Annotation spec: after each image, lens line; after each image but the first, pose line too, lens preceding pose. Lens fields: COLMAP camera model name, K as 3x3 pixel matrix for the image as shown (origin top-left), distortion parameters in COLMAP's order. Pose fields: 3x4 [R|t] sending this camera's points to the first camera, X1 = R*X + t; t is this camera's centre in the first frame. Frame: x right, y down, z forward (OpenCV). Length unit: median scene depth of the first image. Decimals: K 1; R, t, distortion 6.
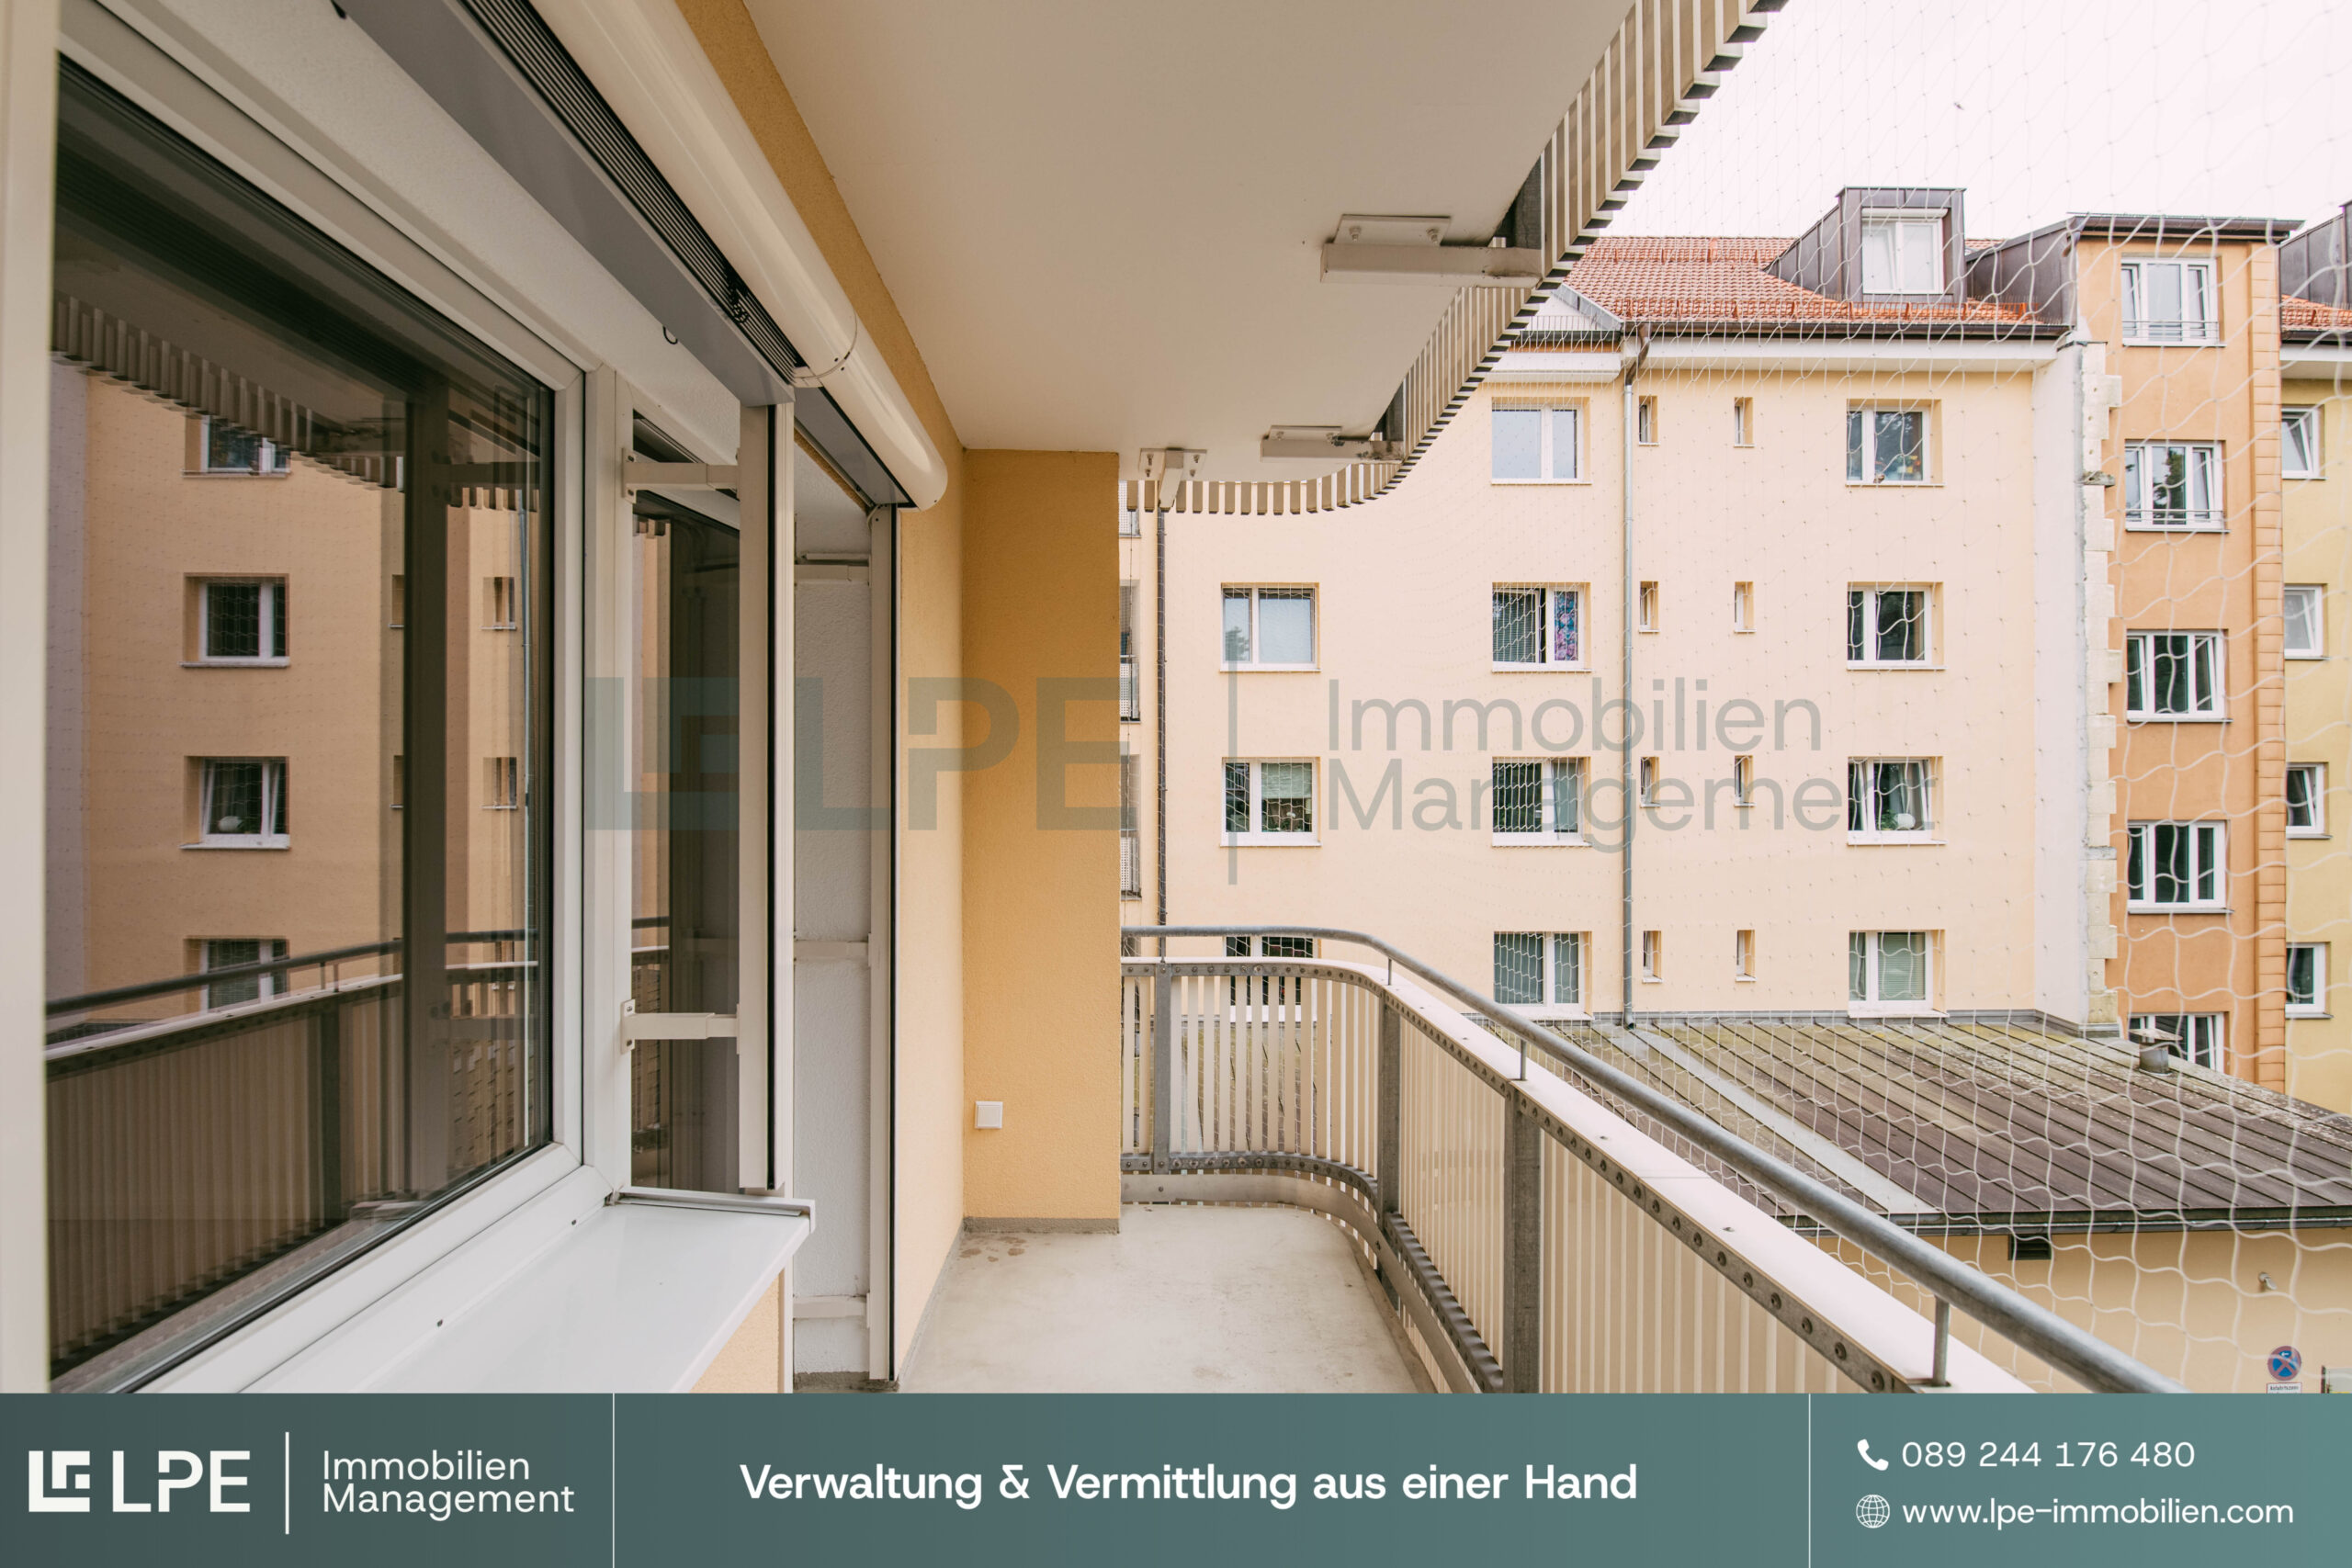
lens RADIAL K [[1025.4, 0, 1166.2], [0, 1025.4, 793.1], [0, 0, 1]] dist [-0.014090, -0.000536]
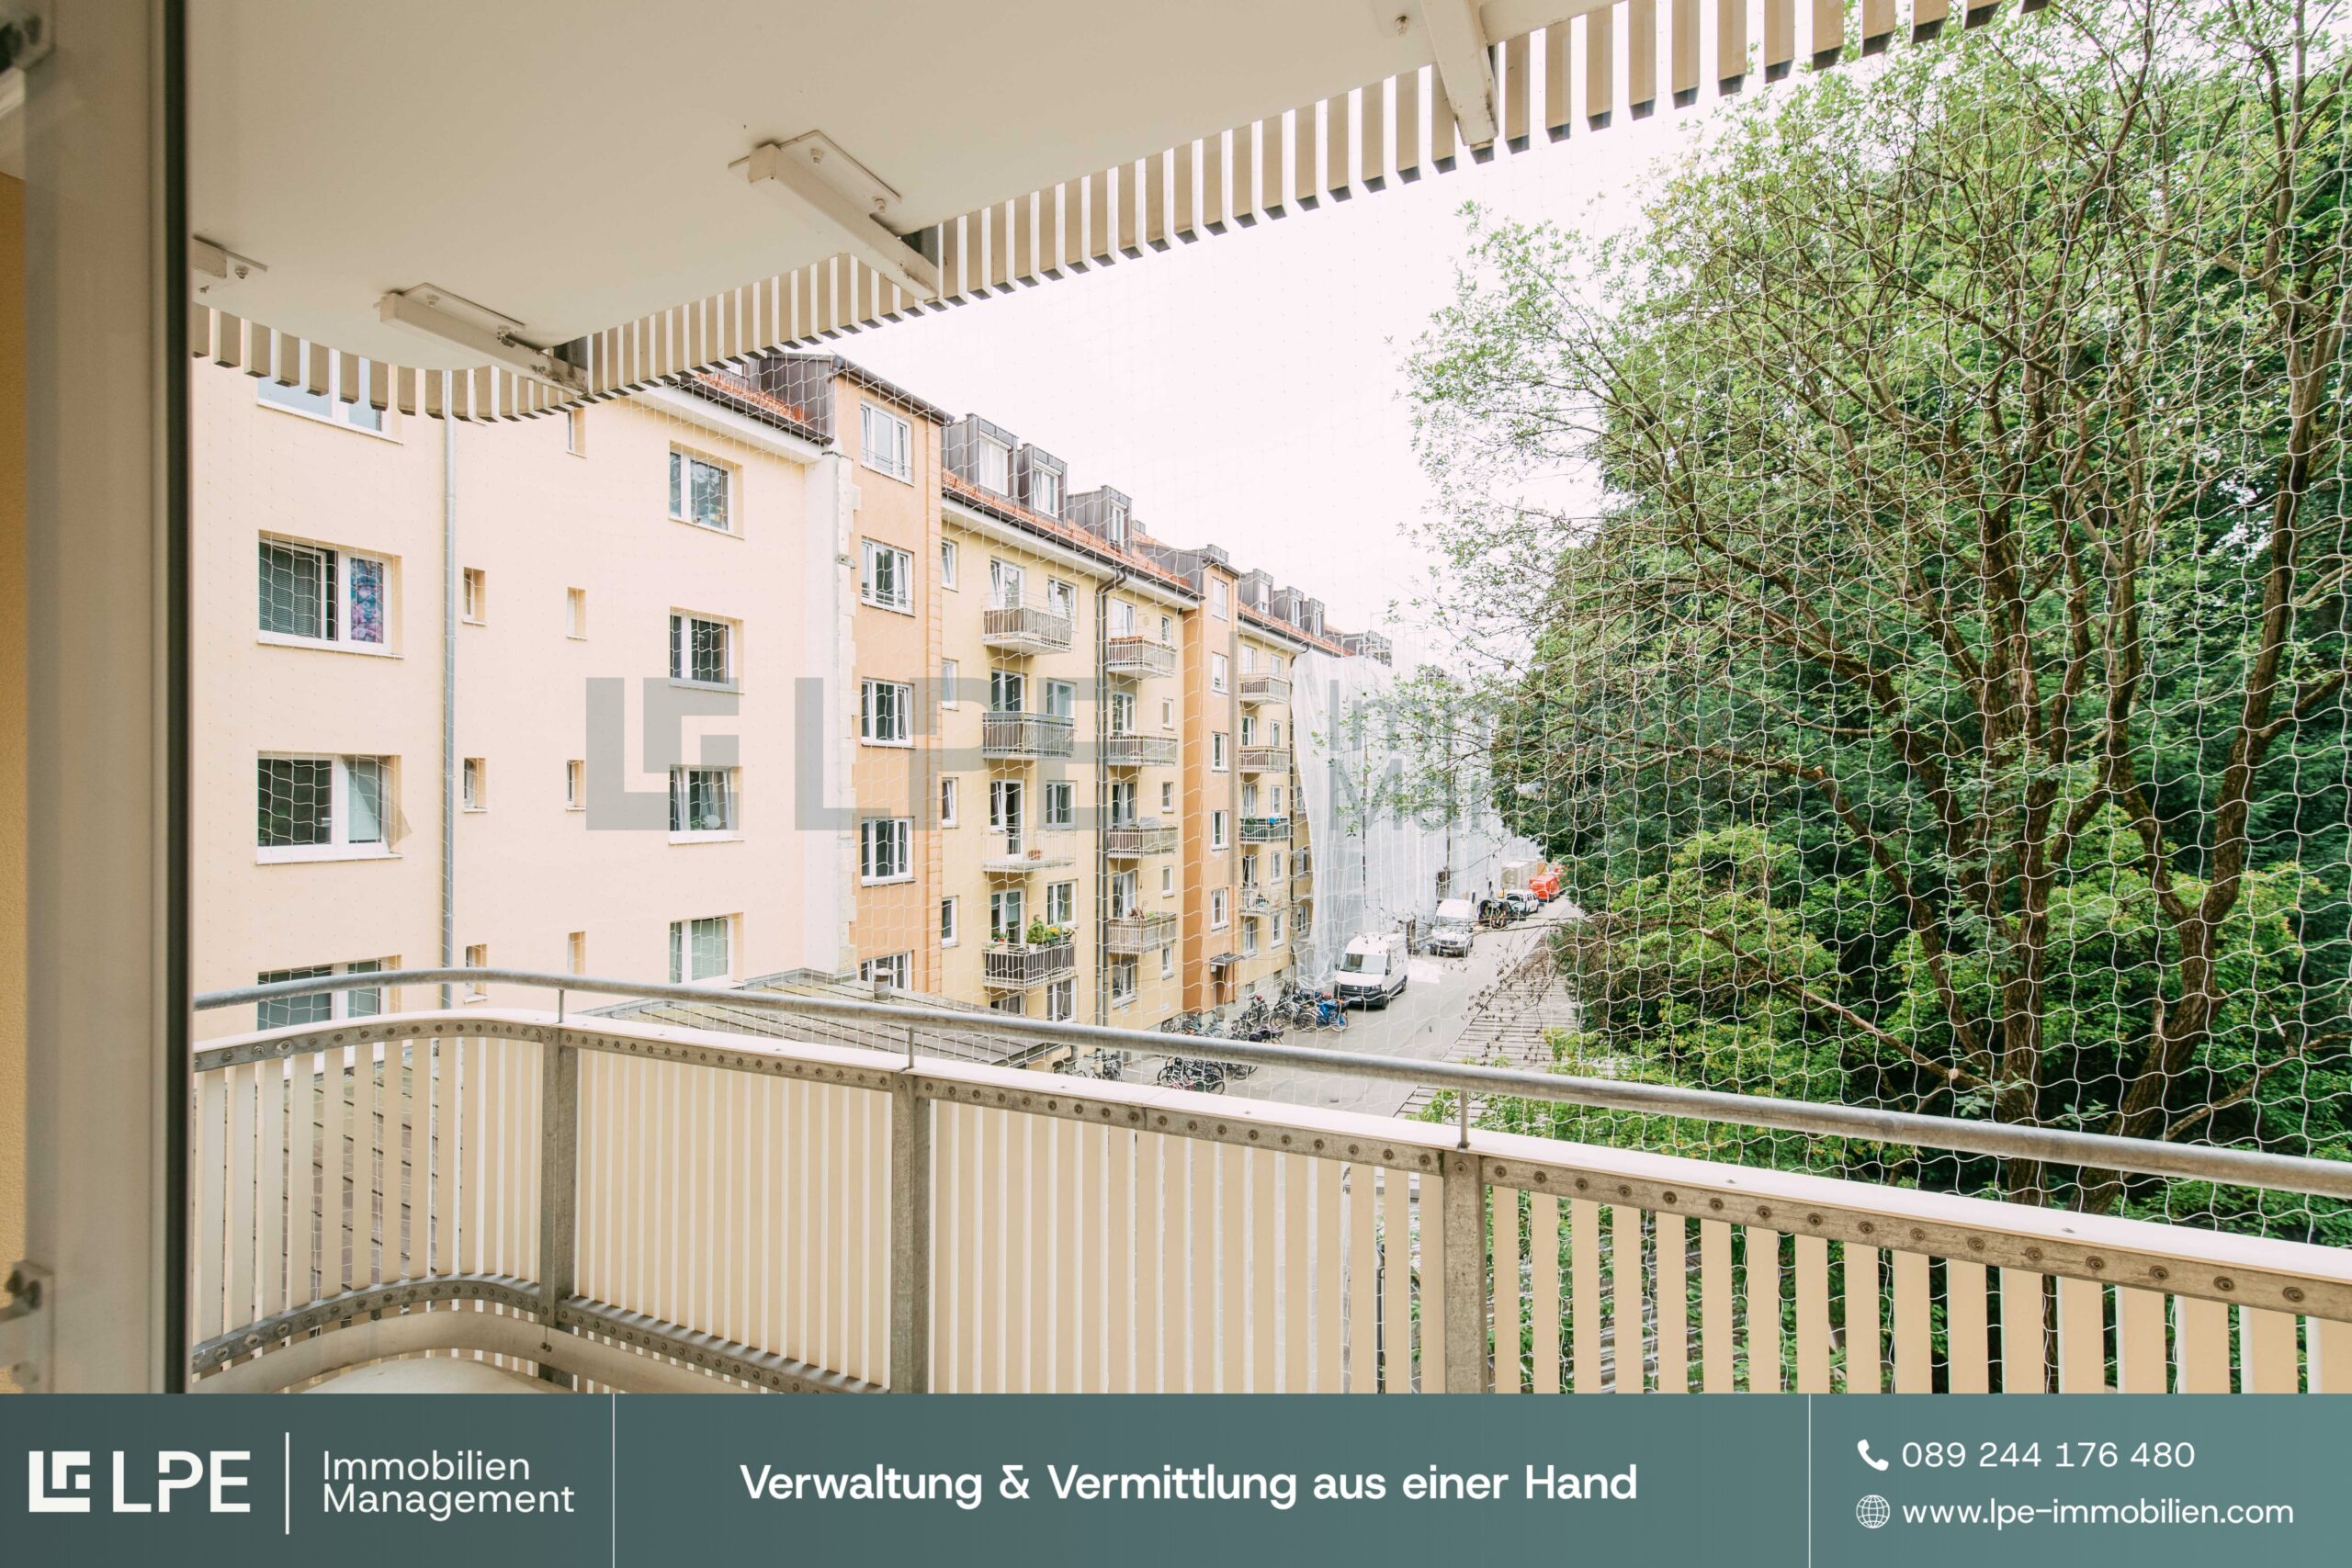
lens RADIAL K [[1025.4, 0, 1173.2], [0, 1025.4, 784.9], [0, 0, 1]] dist [-0.014090, -0.000536]
pose [[0.431061, 0.006354, 0.902300, -0.101990], [-0.006990, 0.999969, -0.003702, -0.014499], [-0.902296, -0.004712, 0.431092, 0.031885]]
